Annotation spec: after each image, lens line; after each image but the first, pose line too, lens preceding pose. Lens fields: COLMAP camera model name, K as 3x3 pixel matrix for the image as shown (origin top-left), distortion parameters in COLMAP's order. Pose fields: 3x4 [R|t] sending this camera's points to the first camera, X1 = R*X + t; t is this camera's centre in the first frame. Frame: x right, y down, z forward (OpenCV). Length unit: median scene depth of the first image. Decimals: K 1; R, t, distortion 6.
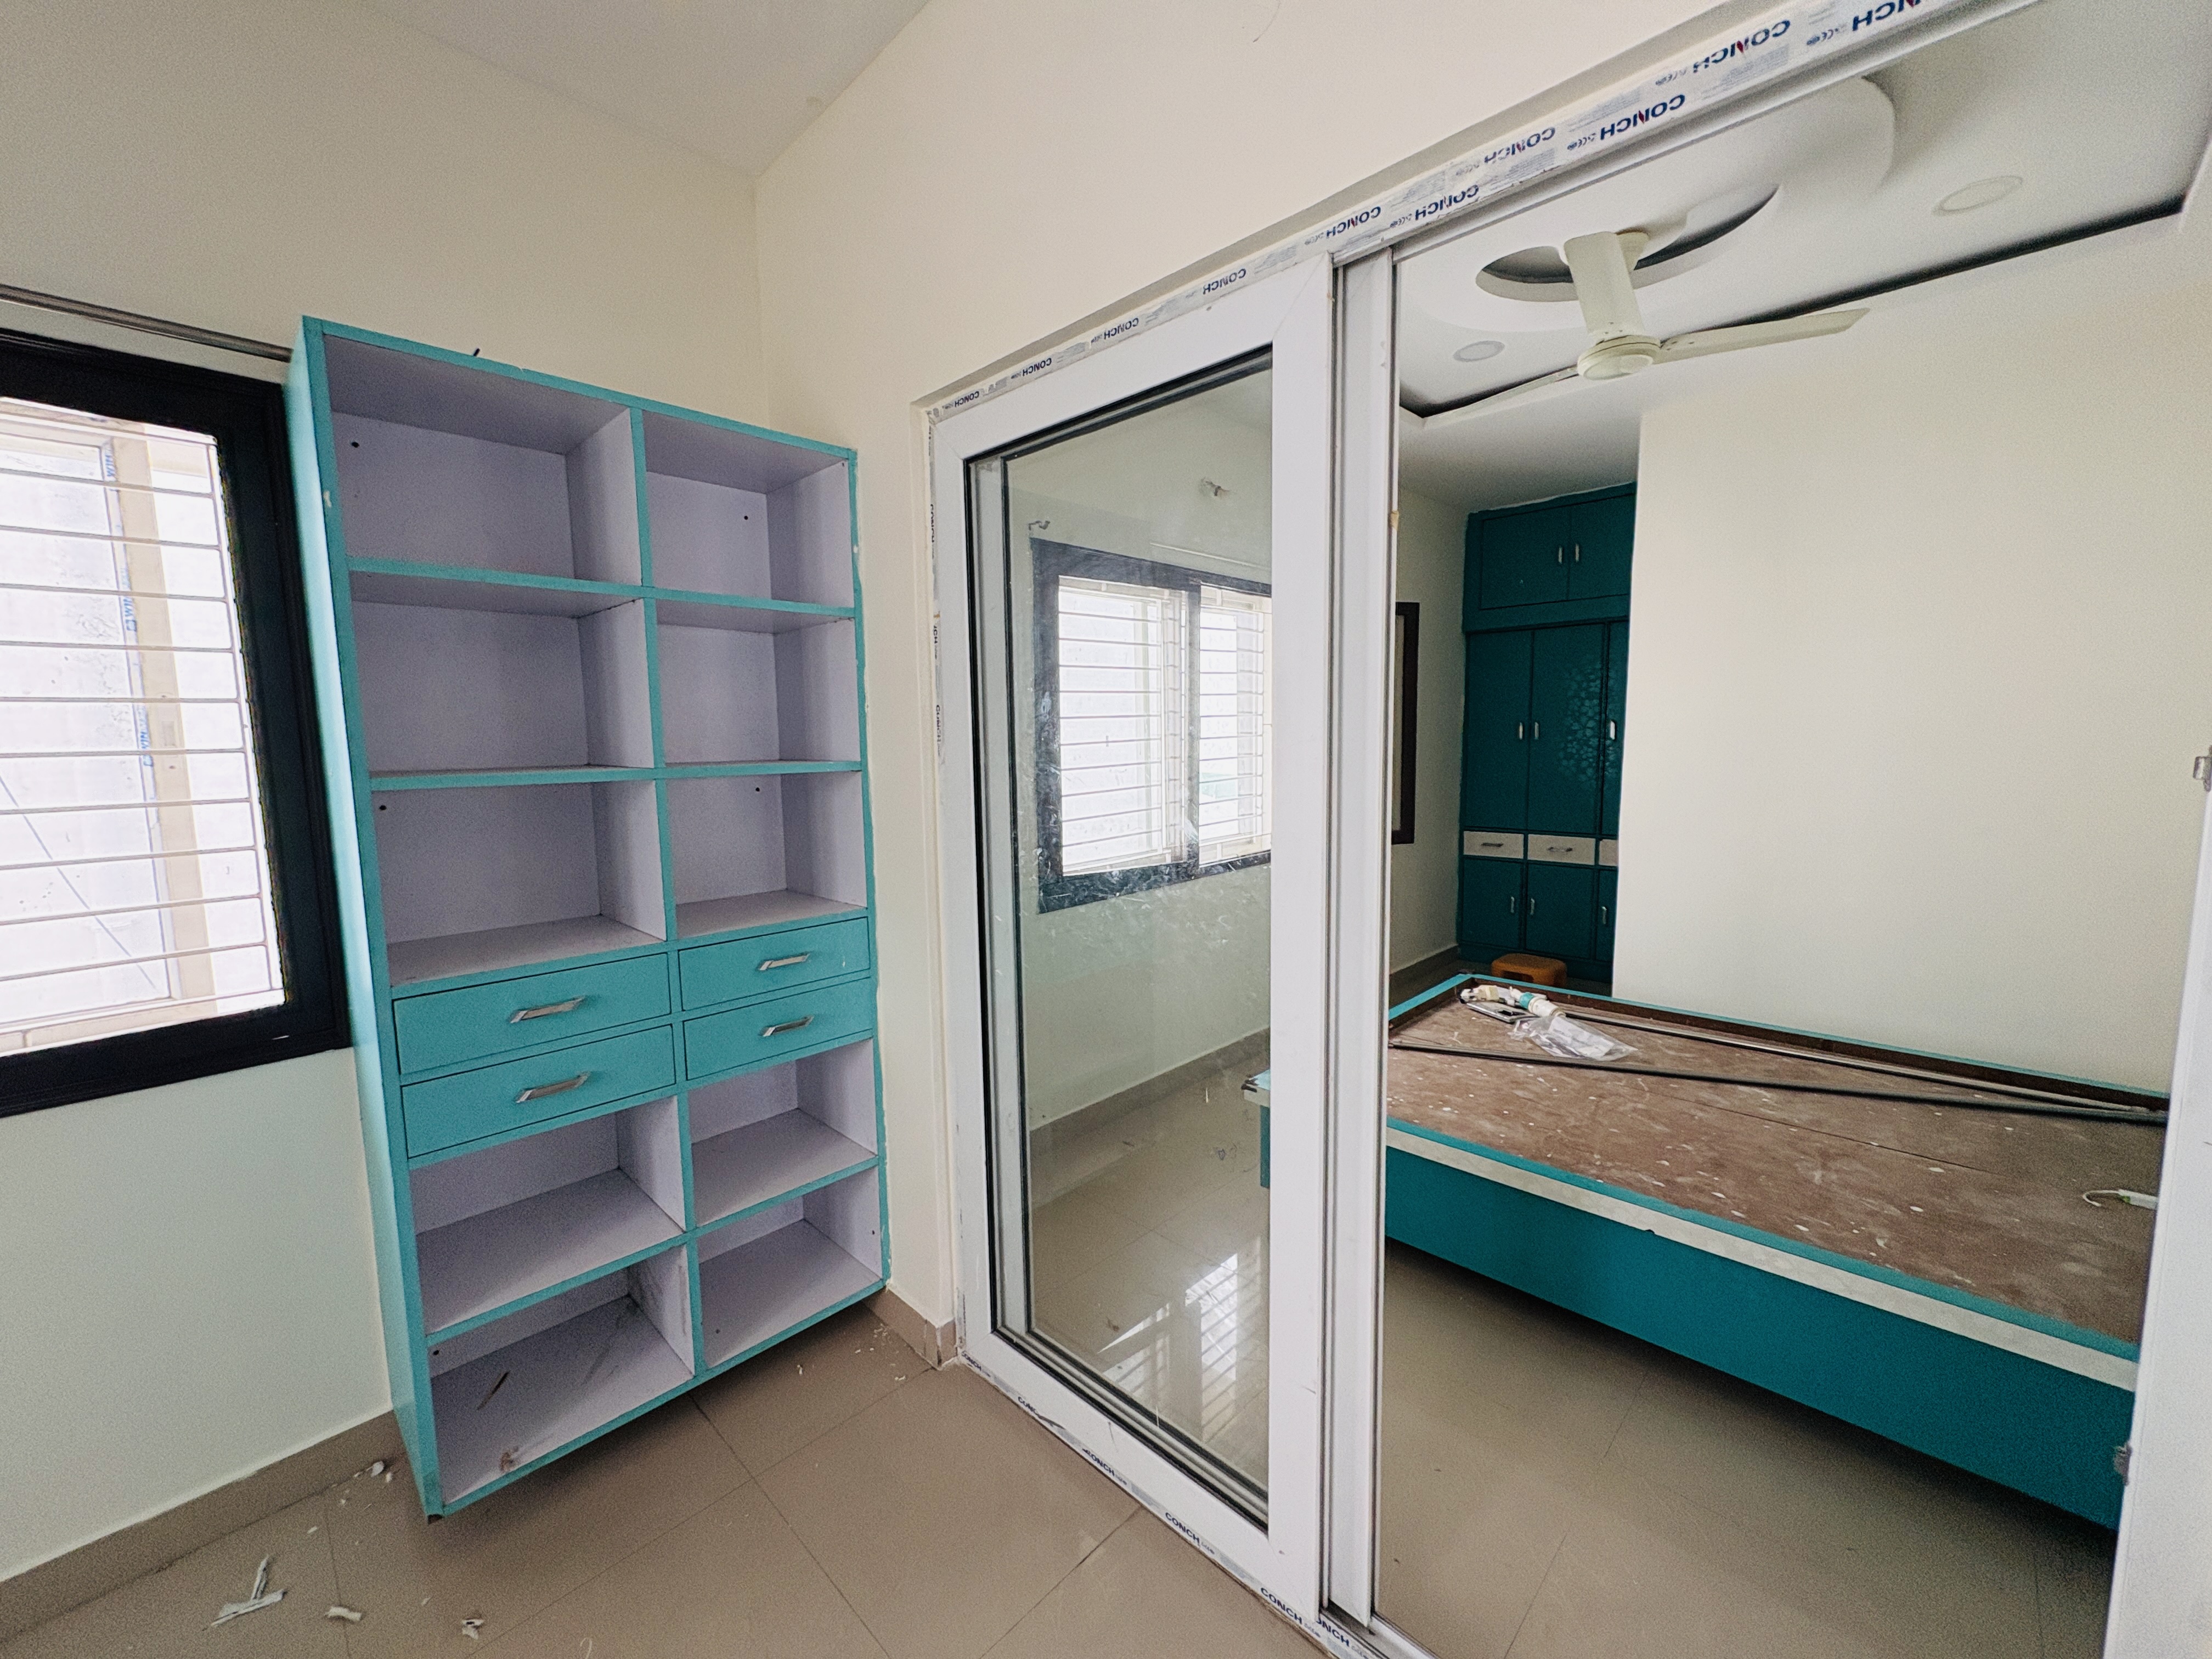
lens RADIAL K [[876.9, 0, 1107.4], [0, 876.9, 830.7], [0, 0, 1]] dist [-0.000367, -0.000392]
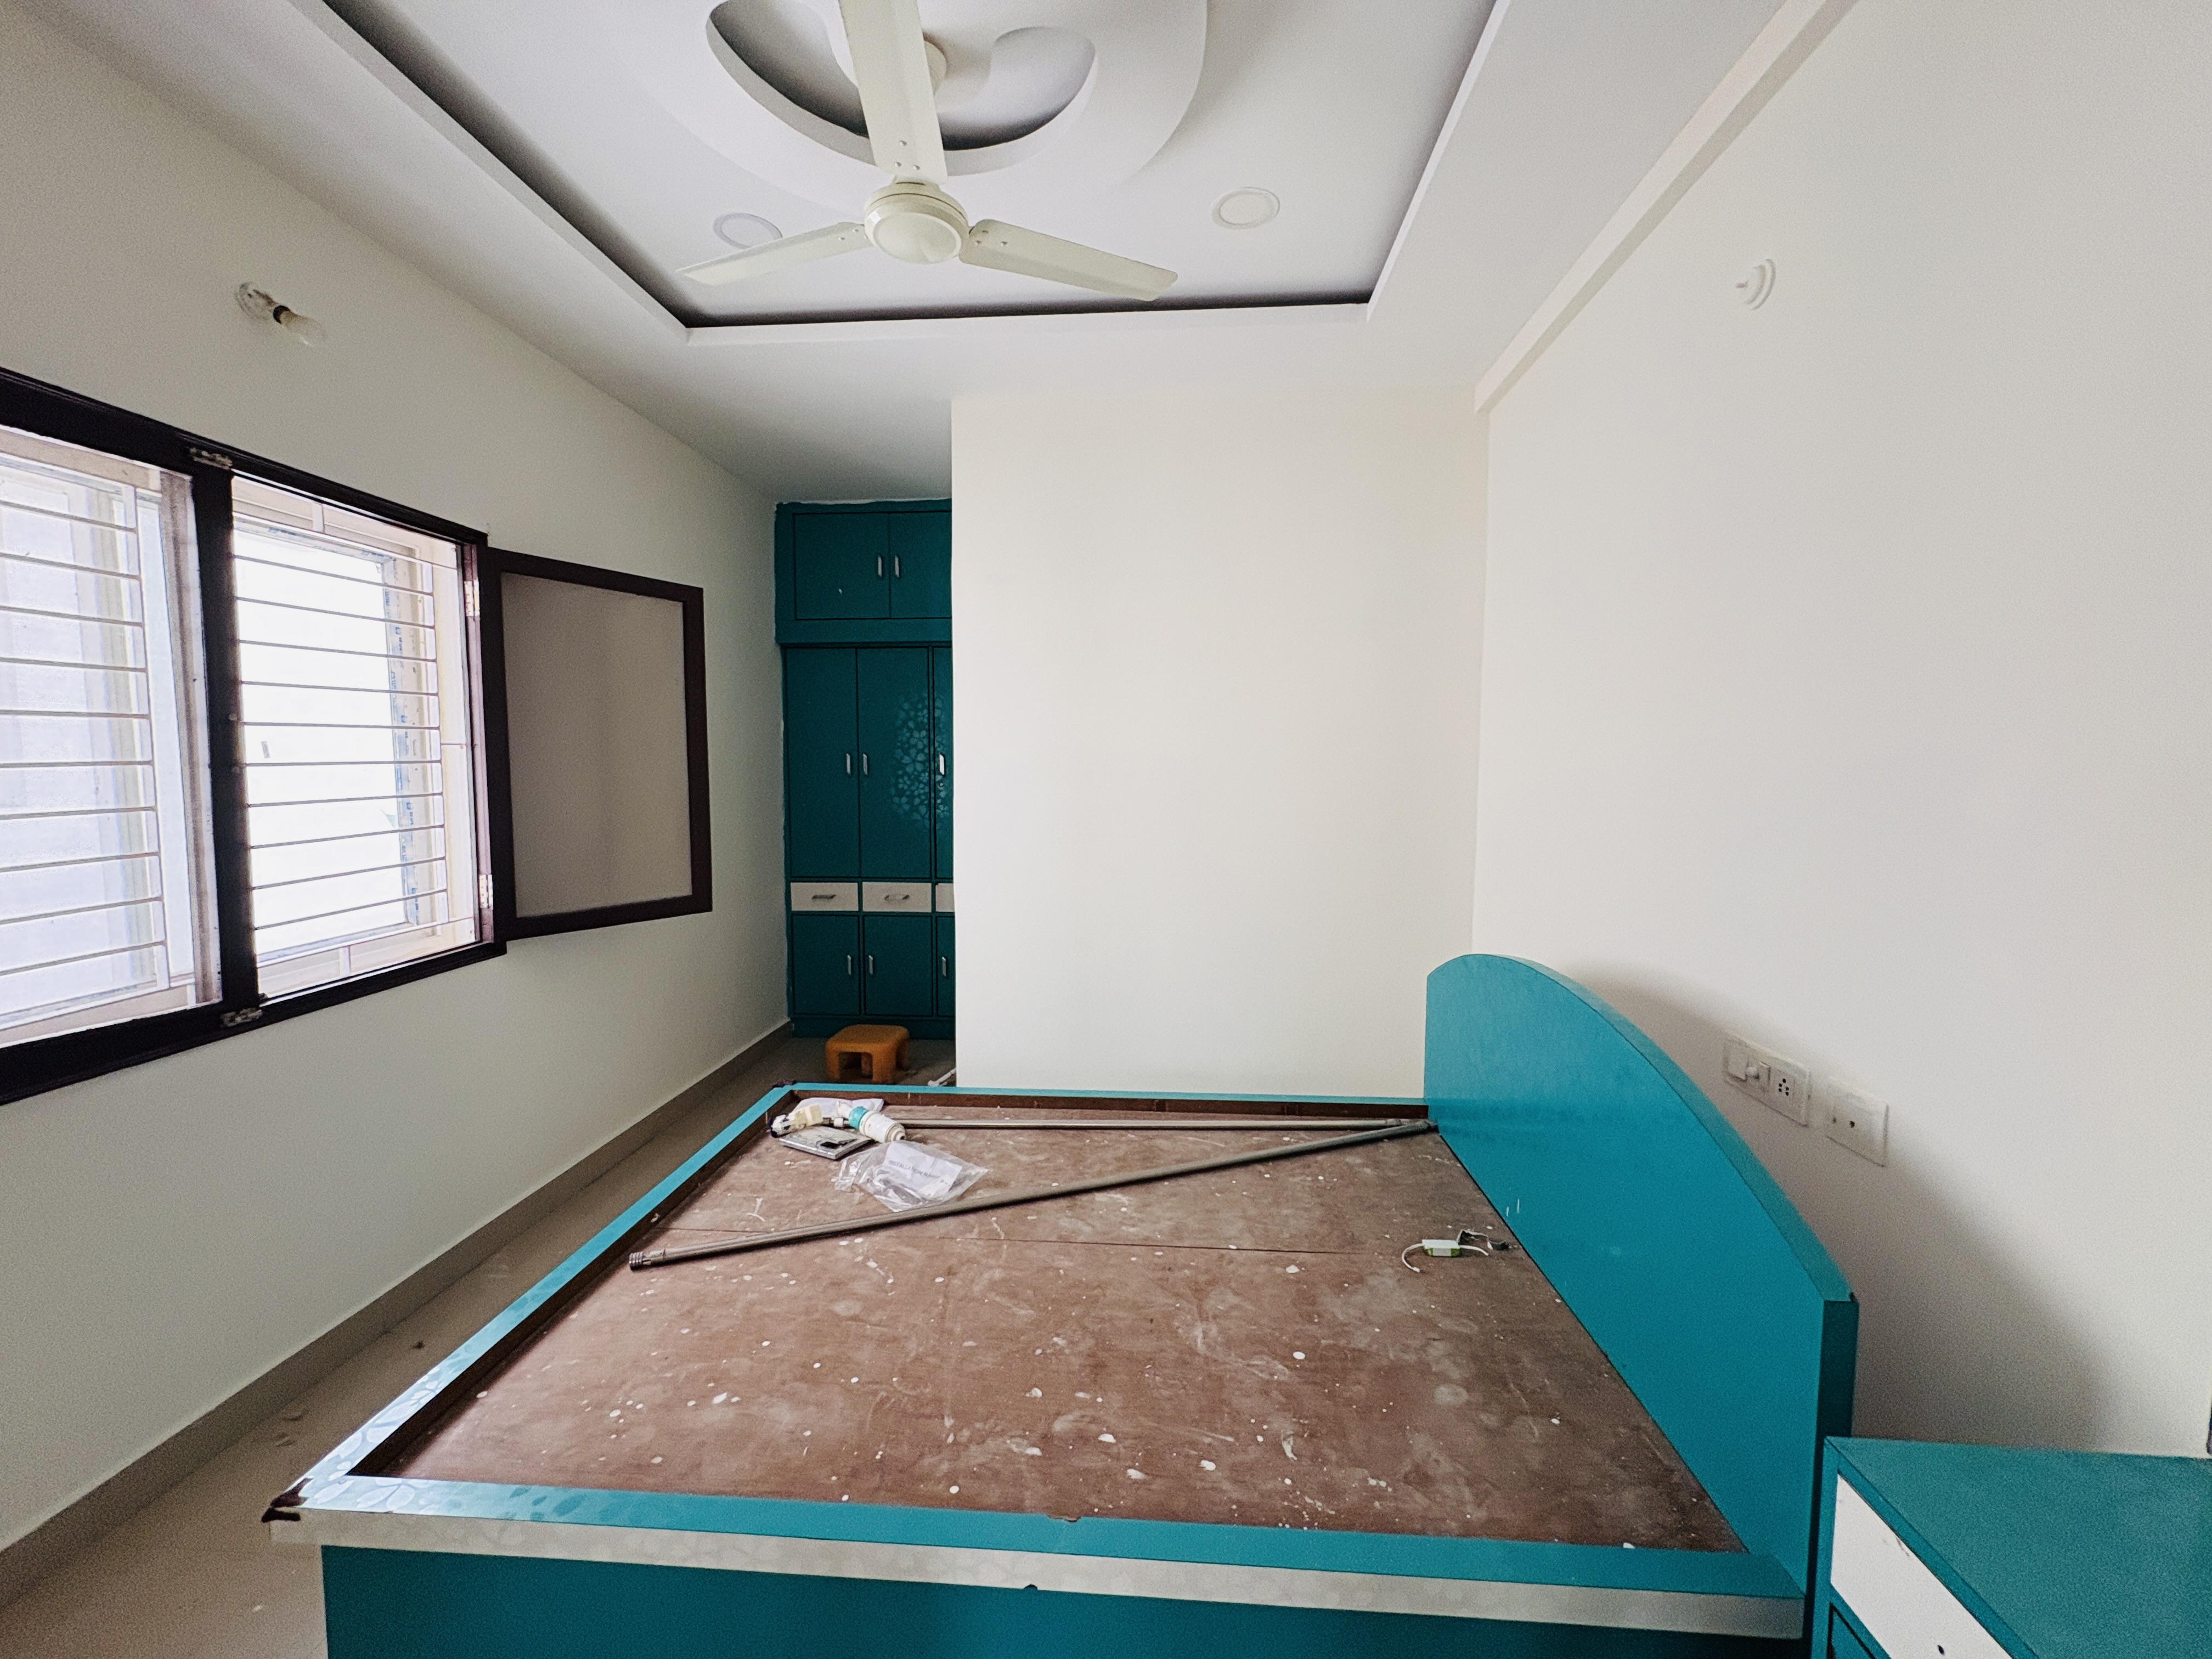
lens RADIAL K [[876.9, 0, 1097.2], [0, 876.9, 826.7], [0, 0, 1]] dist [-0.000367, -0.000392]
pose [[0.770122, -0.027244, 0.637315, 0.177927], [0.054874, 0.998213, -0.023637, -0.029205], [-0.635532, 0.053176, 0.770241, 0.299700]]
